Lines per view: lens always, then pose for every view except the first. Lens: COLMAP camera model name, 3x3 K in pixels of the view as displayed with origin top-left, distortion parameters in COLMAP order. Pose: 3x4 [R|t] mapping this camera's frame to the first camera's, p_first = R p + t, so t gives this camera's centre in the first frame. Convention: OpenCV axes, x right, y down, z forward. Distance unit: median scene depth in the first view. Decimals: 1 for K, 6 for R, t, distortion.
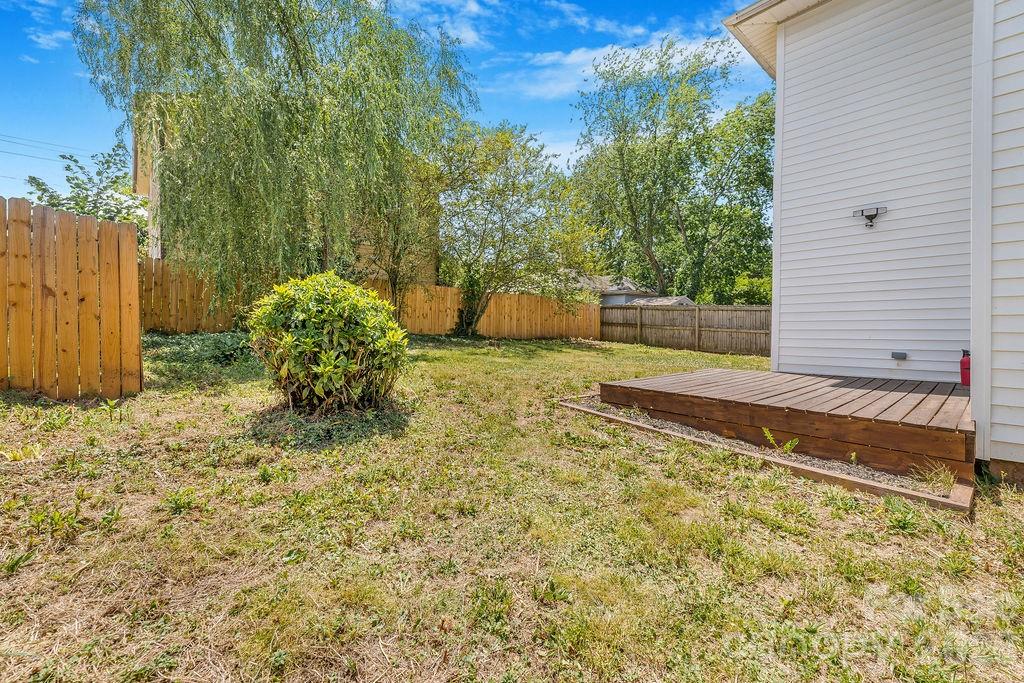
lens RADIAL K [[410.5, 0, 510.9], [0, 410.5, 344.2], [0, 0, 1]] dist [-0.004344, -0.004606]
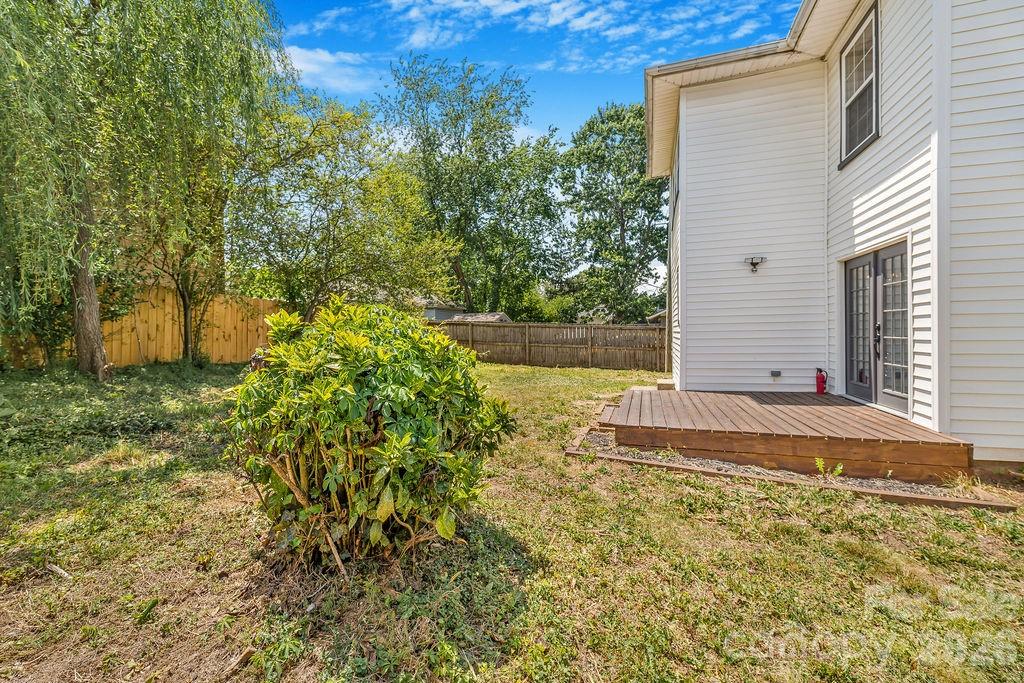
lens RADIAL K [[410.5, 0, 512.1], [0, 410.5, 345.7], [0, 0, 1]] dist [-0.004344, -0.004606]
pose [[0.859689, -0.024136, 0.510248, -0.543077], [0.035526, 0.999289, -0.012588, -0.094217], [-0.509582, 0.028949, 0.859935, 0.403598]]
